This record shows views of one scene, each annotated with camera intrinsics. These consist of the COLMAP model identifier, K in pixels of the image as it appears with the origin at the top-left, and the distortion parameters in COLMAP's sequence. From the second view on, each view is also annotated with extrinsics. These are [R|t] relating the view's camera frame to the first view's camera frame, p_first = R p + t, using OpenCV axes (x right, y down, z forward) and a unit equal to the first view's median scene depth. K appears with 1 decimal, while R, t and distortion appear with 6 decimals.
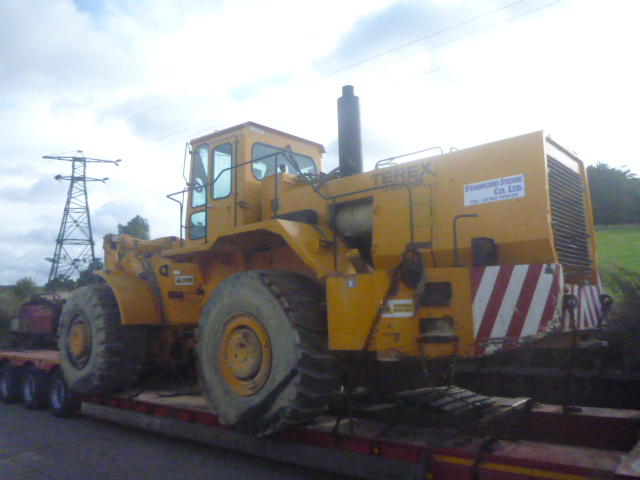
lens RADIAL K [[525.7, 0, 321.7], [0, 525.7, 243.5], [0, 0, 1]] dist [-0.026640, -0.002732]
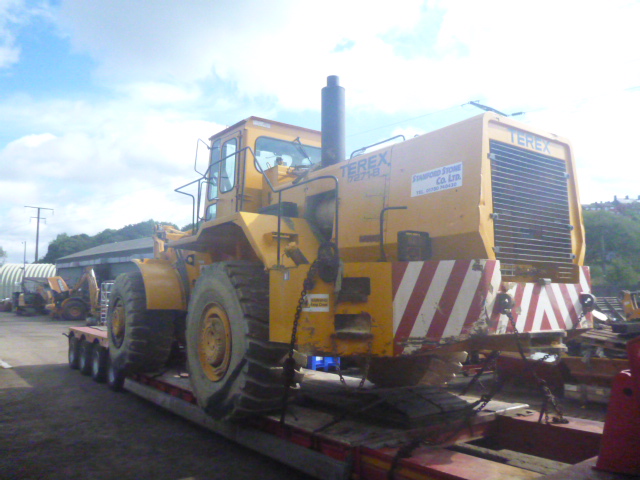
lens RADIAL K [[522.7, 0, 320.0], [0, 522.7, 240.0], [0, 0, 1]] dist [-0.026359, -0.010268]
pose [[0.974936, 0.004878, -0.222432, 0.331885], [-0.001552, 0.999884, 0.015128, -0.008144], [0.222480, -0.014404, 0.974831, 0.044423]]
